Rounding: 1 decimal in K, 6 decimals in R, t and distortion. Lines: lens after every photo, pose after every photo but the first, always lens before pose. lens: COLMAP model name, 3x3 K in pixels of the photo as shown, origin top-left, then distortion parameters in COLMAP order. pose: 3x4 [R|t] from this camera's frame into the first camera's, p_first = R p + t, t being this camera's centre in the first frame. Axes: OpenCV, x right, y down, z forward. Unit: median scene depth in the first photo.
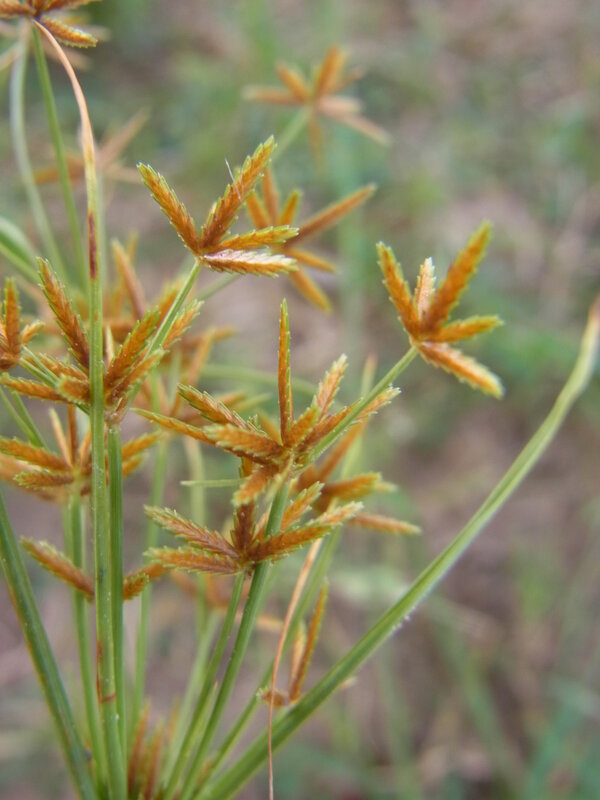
lens RADIAL K [[709.5, 0, 299.4], [0, 709.5, 410.3], [0, 0, 1]] dist [-0.003044, 0.003415]
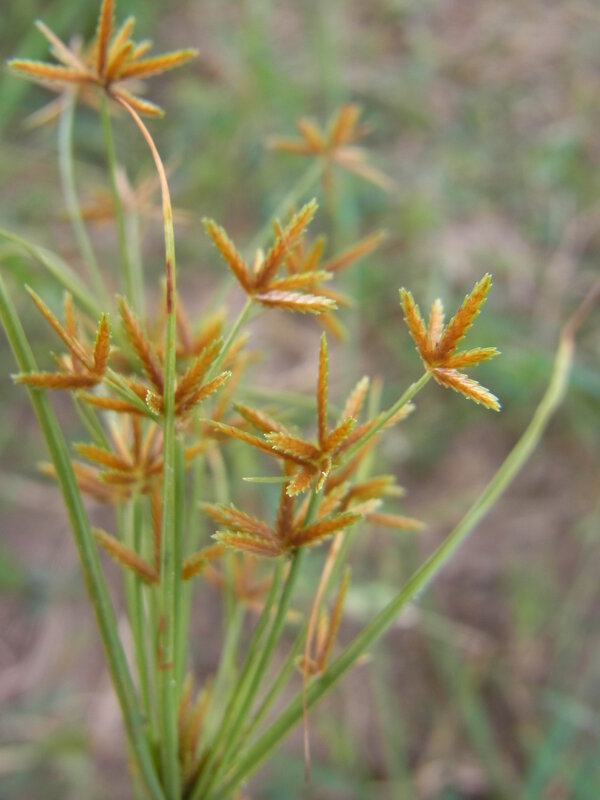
lens RADIAL K [[711.0, 0, 300.0], [0, 711.0, 400.0], [0, 0, 1]] dist [-0.006794, 0.006619]
pose [[0.999921, 0.007847, 0.009835, -0.066048], [-0.007452, 0.999191, -0.039529, 0.010475], [-0.010137, 0.039453, 0.999170, -0.209939]]
